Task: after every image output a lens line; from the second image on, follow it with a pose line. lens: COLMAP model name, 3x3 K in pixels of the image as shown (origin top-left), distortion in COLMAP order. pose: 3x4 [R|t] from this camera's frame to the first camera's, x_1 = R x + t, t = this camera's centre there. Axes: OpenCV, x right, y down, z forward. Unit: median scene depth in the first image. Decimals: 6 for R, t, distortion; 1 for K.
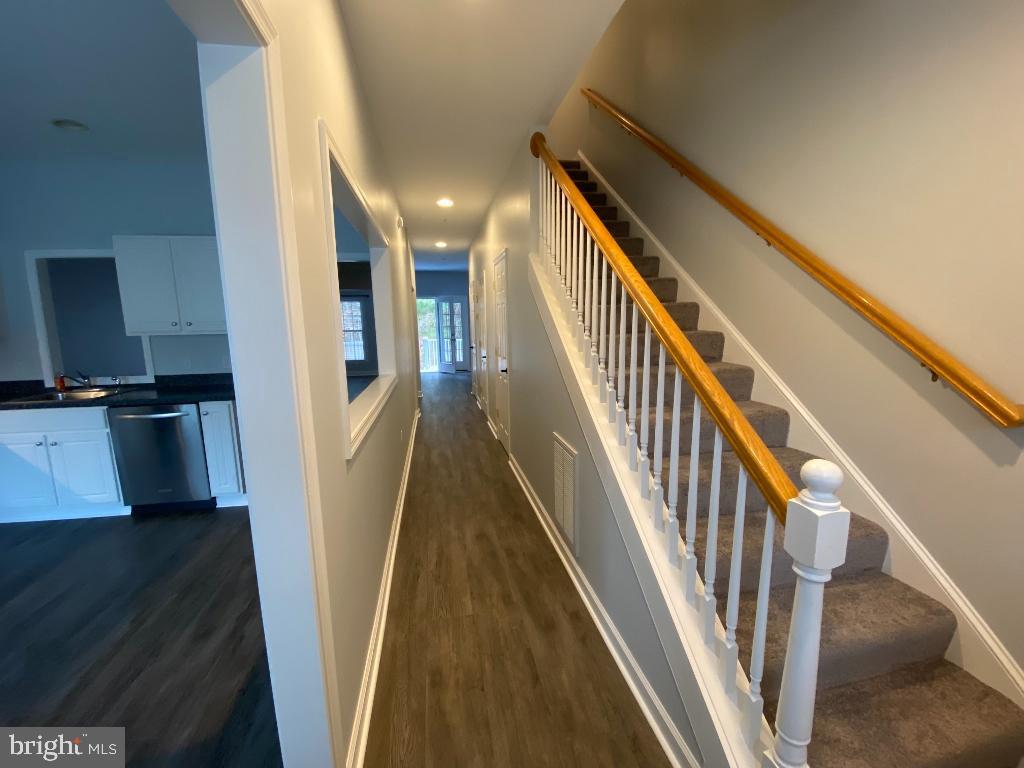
lens RADIAL K [[416.6, 0, 512.0], [0, 416.6, 384.0], [0, 0, 1]] dist [0.000341, -0.000092]
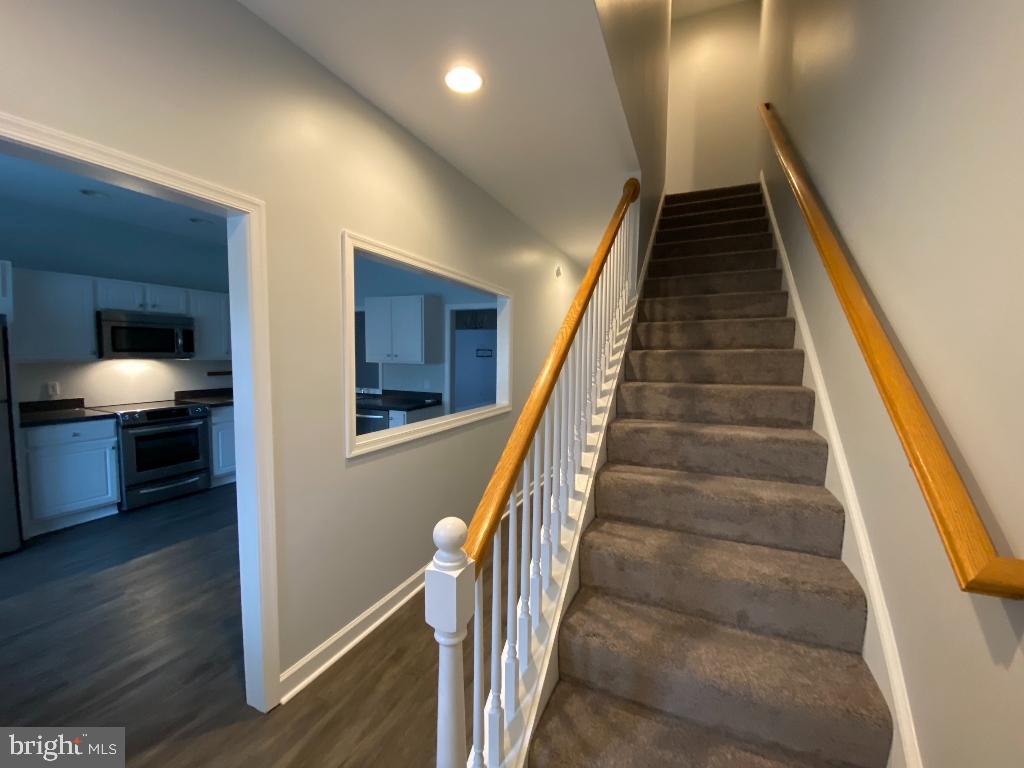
lens RADIAL K [[411.2, 0, 512.0], [0, 411.2, 384.0], [0, 0, 1]] dist [0.000741, -0.000039]
pose [[0.818268, 0.073111, -0.570169, 0.373506], [-0.123120, 0.991151, -0.049602, -0.025779], [0.561497, 0.110787, 0.820029, 0.065546]]
